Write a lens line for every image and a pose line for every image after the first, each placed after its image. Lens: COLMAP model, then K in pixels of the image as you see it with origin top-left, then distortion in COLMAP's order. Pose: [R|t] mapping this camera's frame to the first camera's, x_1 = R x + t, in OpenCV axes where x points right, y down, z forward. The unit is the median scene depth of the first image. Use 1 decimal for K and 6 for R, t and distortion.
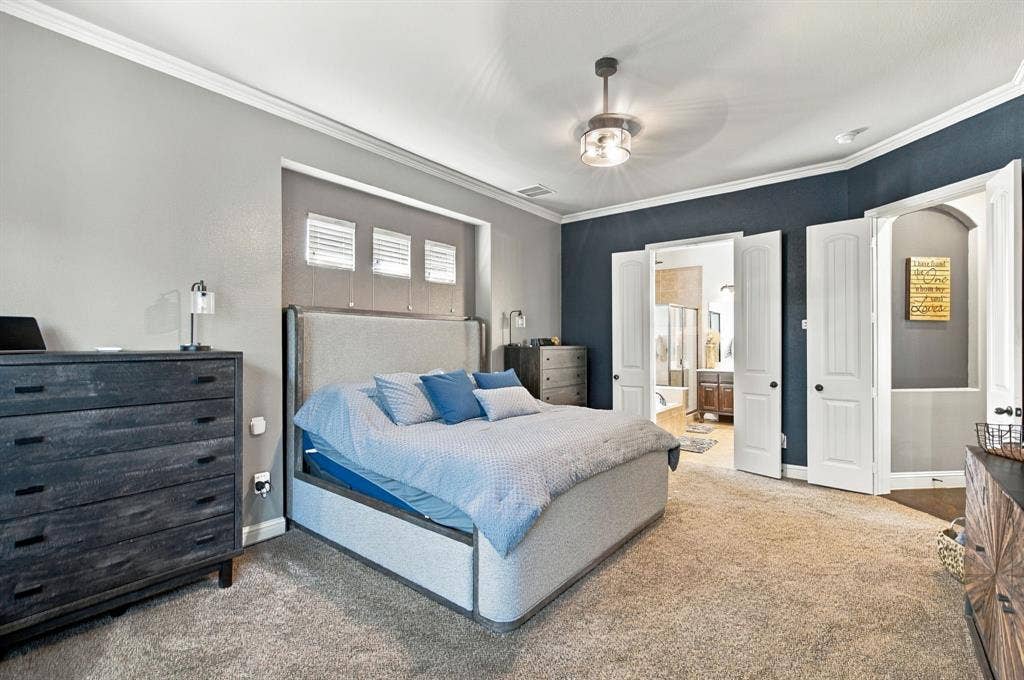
lens RADIAL K [[459.0, 0, 515.3], [0, 459.0, 337.4], [0, 0, 1]] dist [-0.002899, -0.000575]
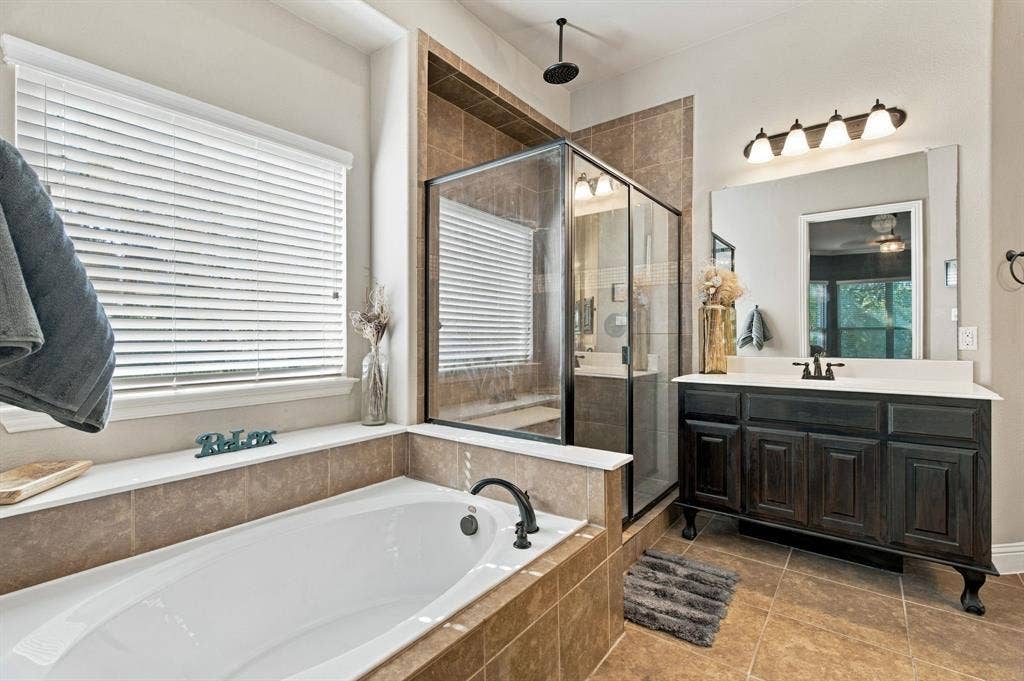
lens RADIAL K [[459.0, 0, 515.3], [0, 459.0, 337.9], [0, 0, 1]] dist [-0.002899, -0.000575]
pose [[0.999836, 0.005868, 0.017157, 0.267131], [-0.005932, 0.999976, 0.003675, 0.039441], [-0.017135, -0.003776, 0.999846, 0.653450]]
